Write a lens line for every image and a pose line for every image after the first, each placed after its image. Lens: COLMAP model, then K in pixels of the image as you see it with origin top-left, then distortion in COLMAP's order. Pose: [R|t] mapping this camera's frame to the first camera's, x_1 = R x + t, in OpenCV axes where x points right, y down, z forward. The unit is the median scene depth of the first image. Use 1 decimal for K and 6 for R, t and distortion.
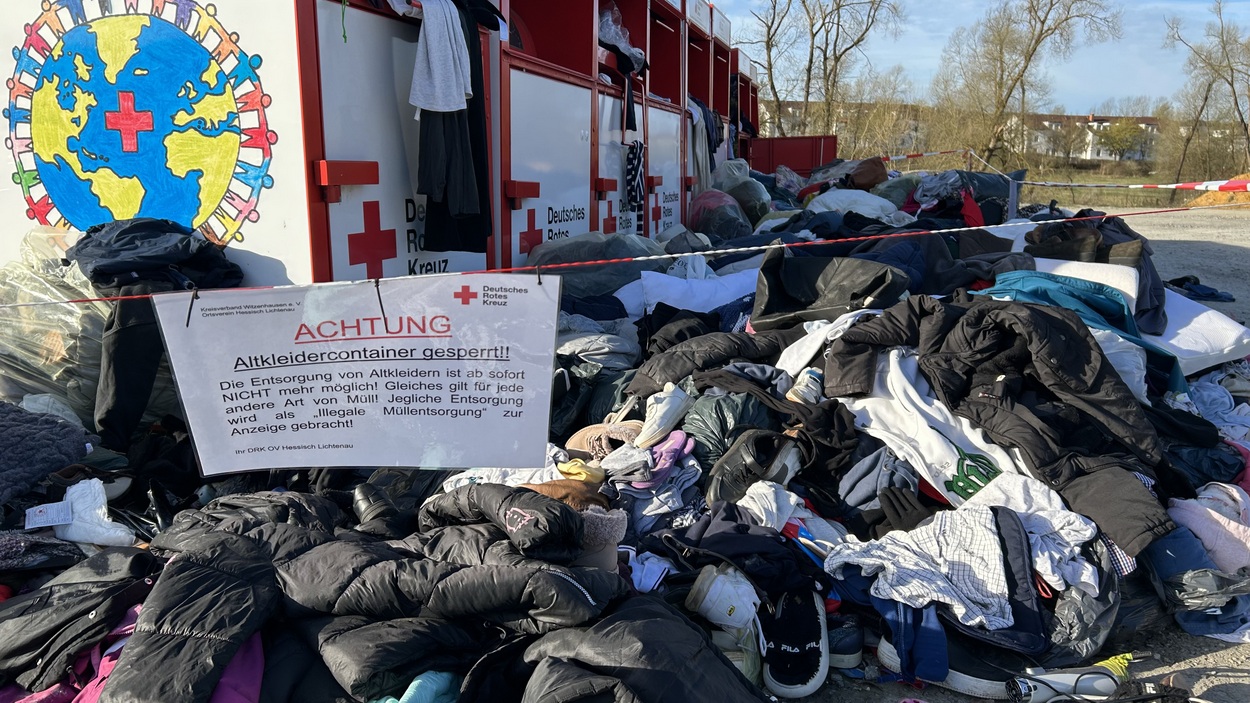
lens RADIAL K [[925.0, 0, 621.7], [0, 925.0, 354.0], [0, 0, 1]] dist [0.025289, -0.017493]
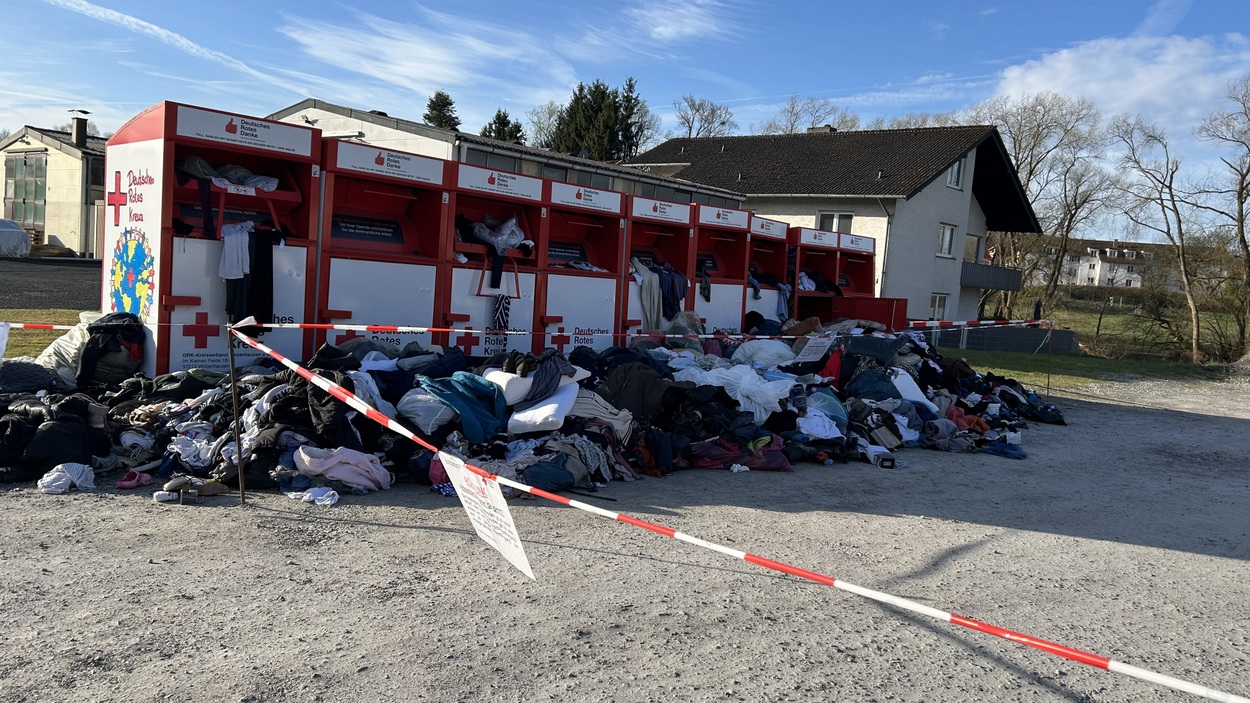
lens RADIAL K [[925.0, 0, 627.0], [0, 925.0, 350.3], [0, 0, 1]] dist [0.025289, -0.017493]
pose [[0.886503, 0.090190, -0.453848, 2.482837], [-0.155148, 0.981980, -0.107910, 0.035356], [0.435937, 0.166076, 0.884521, -0.910961]]
